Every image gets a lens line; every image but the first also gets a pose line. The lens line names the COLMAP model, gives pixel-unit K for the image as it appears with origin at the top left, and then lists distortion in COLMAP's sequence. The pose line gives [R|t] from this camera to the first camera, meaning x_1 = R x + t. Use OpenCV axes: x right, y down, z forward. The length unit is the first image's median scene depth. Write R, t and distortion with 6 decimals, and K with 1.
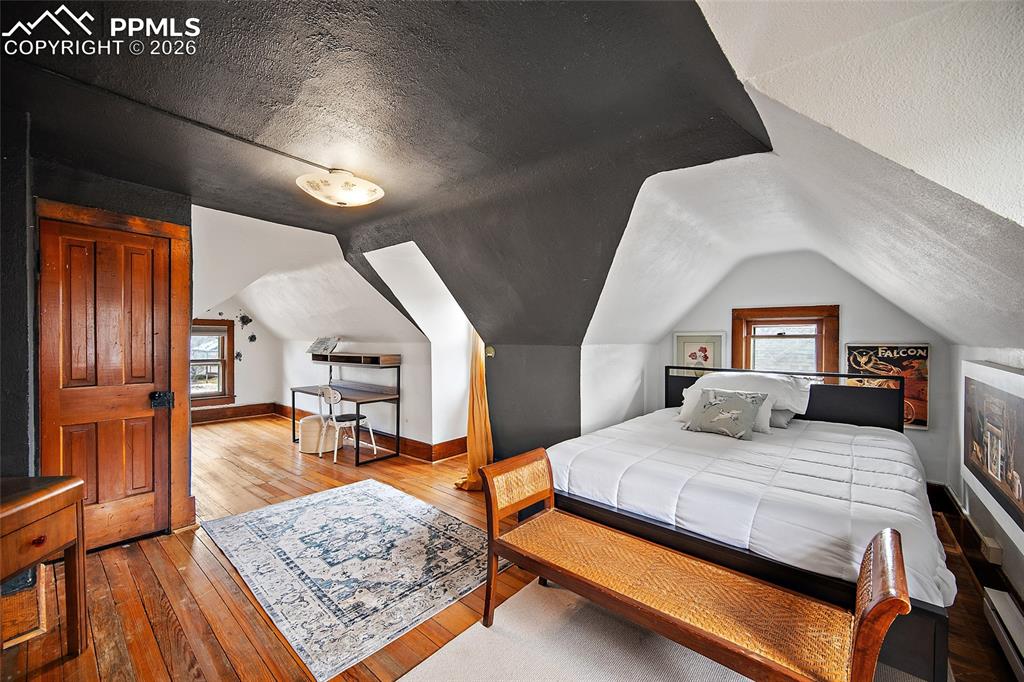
lens RADIAL K [[403.1, 0, 505.8], [0, 403.1, 345.3], [0, 0, 1]] dist [-0.003743, -0.000504]
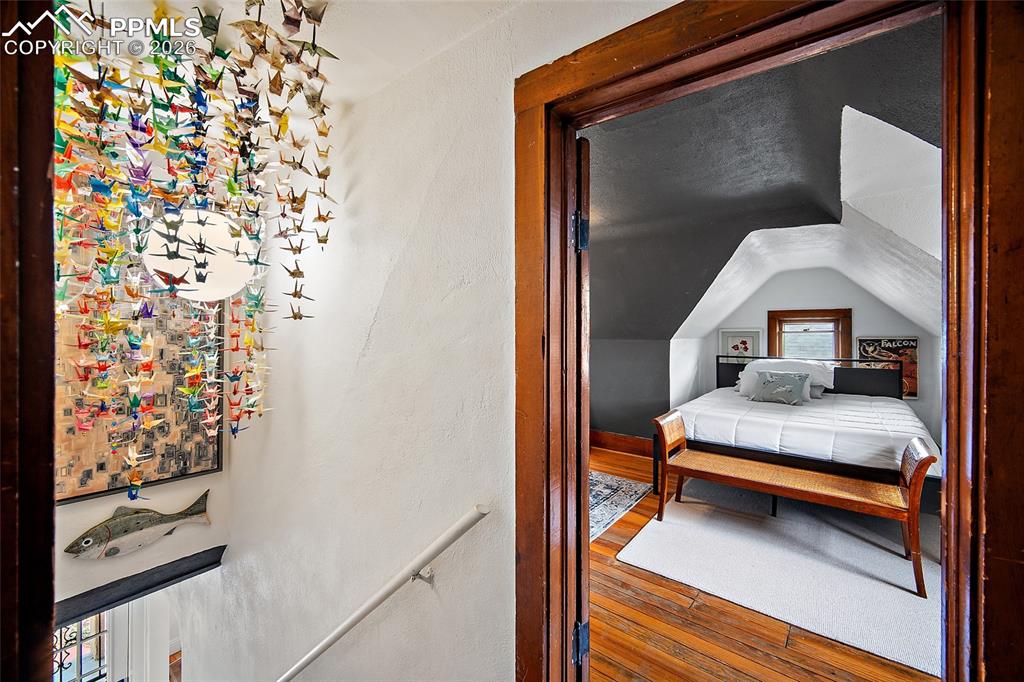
lens RADIAL K [[403.1, 0, 506.4], [0, 403.1, 335.9], [0, 0, 1]] dist [-0.003743, -0.000504]
pose [[0.999042, -0.005709, 0.043393, -0.370248], [0.006143, 0.999932, -0.009877, -0.001969], [-0.043334, 0.010134, 0.999009, -0.281650]]
